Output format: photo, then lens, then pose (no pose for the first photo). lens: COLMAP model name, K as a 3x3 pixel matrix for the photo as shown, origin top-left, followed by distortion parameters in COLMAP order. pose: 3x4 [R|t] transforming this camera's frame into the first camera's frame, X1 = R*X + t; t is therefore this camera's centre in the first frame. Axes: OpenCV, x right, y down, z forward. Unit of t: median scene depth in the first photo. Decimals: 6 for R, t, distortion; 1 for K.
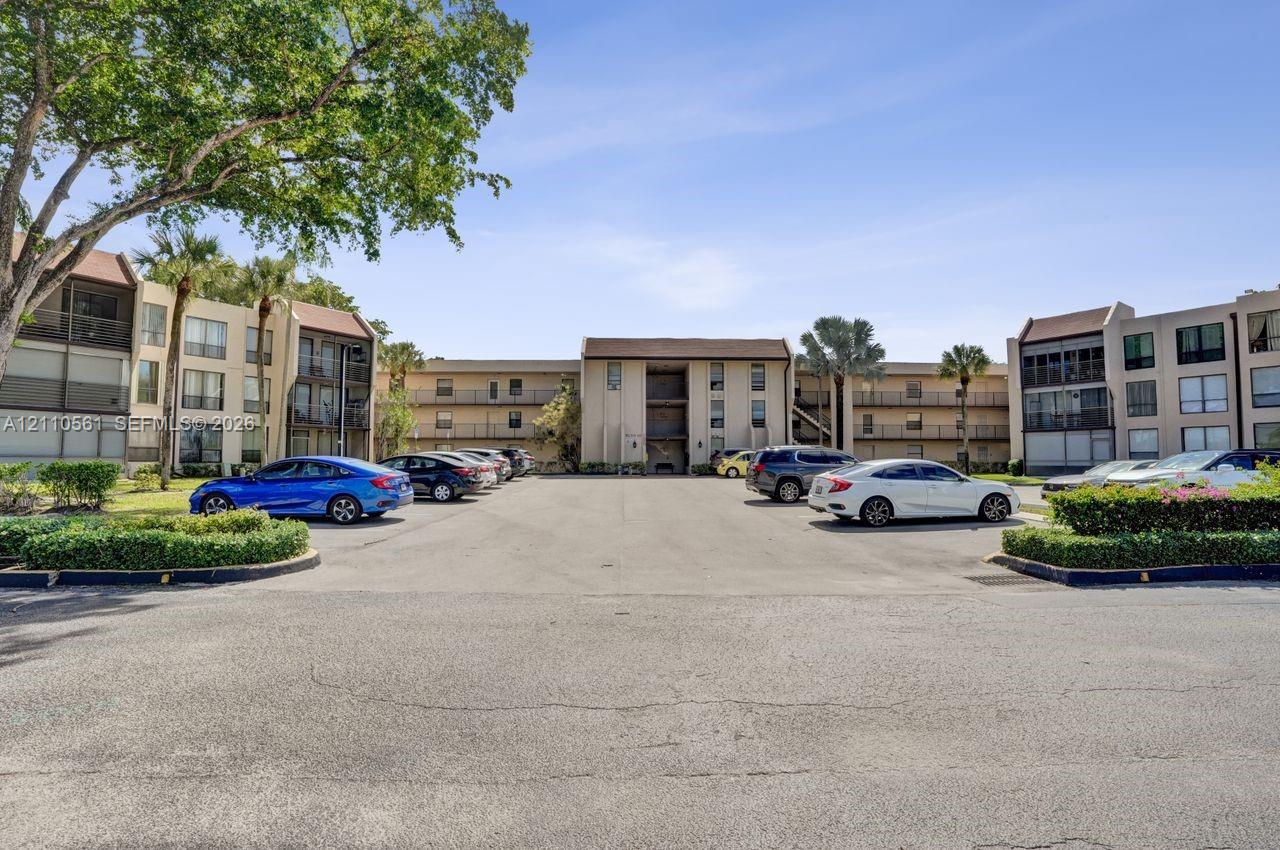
lens RADIAL K [[606.5, 0, 639.6], [0, 606.5, 419.7], [0, 0, 1]] dist [-0.050557, 0.025287]
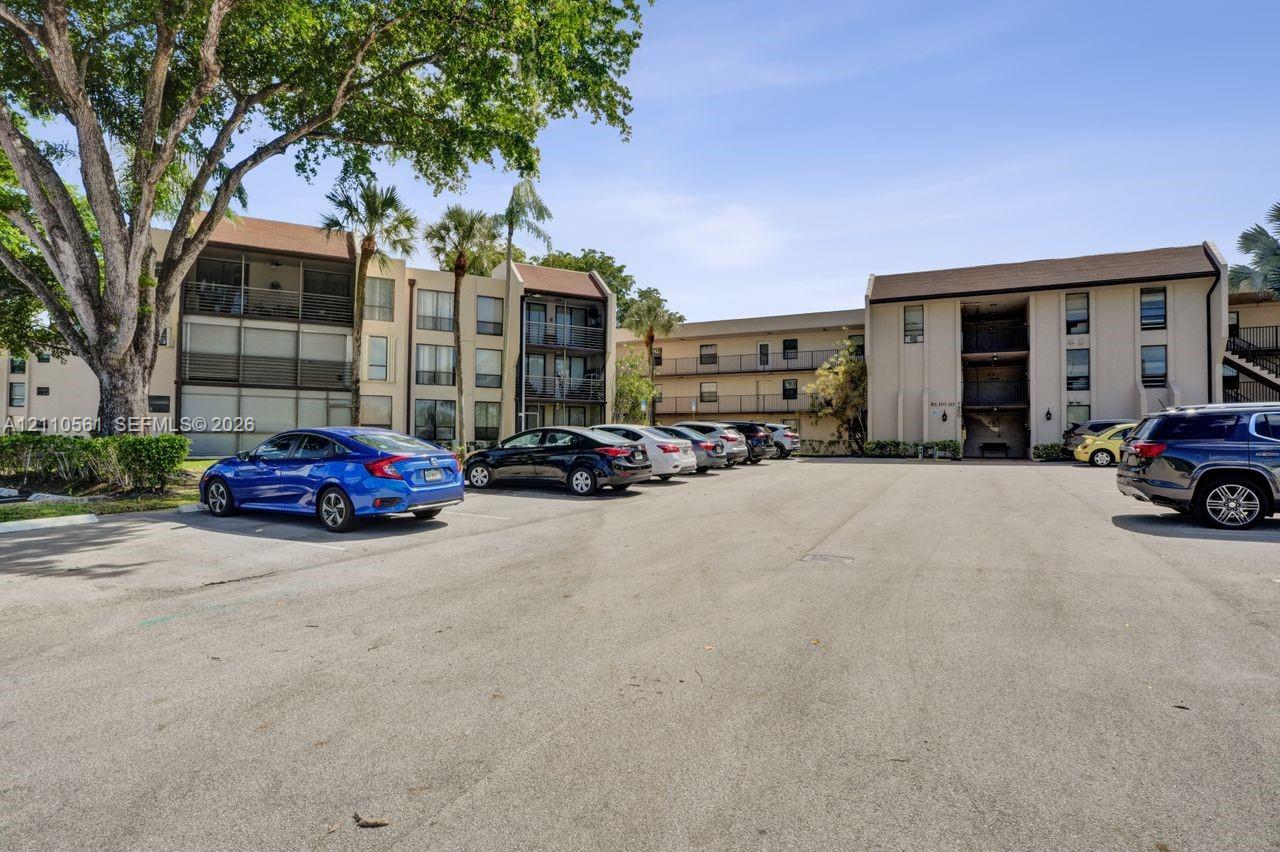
lens RADIAL K [[641.0, 0, 643.0], [0, 641.0, 430.0], [0, 0, 1]] dist [-0.067832, 0.031546]
pose [[0.878534, -0.004041, -0.477663, 0.037141], [0.028303, 0.998648, 0.043606, 0.014132], [0.476840, -0.051829, 0.877460, 0.175660]]
